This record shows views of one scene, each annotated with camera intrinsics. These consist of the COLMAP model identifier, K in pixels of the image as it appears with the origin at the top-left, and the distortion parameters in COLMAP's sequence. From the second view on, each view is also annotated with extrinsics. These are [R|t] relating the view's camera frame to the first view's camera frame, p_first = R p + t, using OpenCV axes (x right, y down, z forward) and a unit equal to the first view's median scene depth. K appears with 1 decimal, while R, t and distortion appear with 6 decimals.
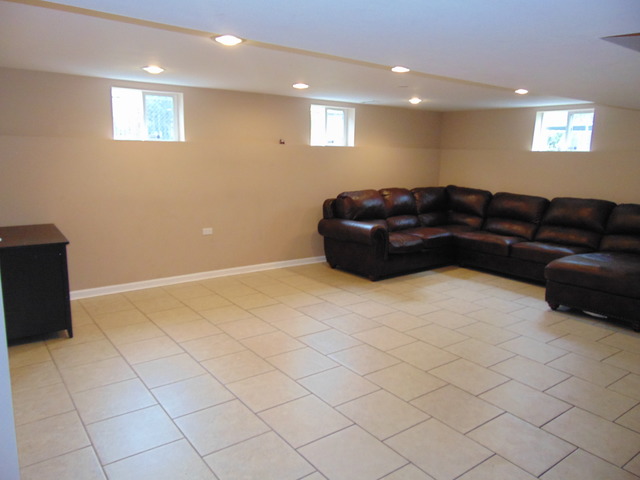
lens RADIAL K [[474.7, 0, 320.0], [0, 474.7, 240.0], [0, 0, 1]] dist [-0.000282, 0.063171]
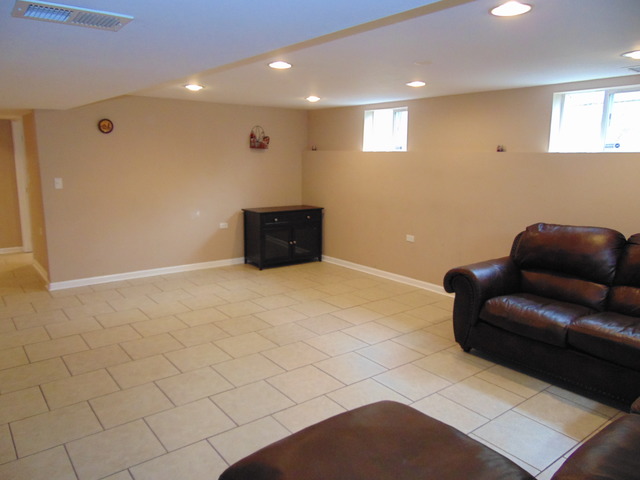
lens RADIAL K [[484.0, 0, 319.9], [0, 484.0, 218.1], [0, 0, 1]] dist [-0.002453, -0.001738]
pose [[0.019074, 0.108620, -0.993900, 0.829720], [-0.190405, 0.976283, 0.103041, -0.137261], [0.981520, 0.187278, 0.039303, 0.794218]]
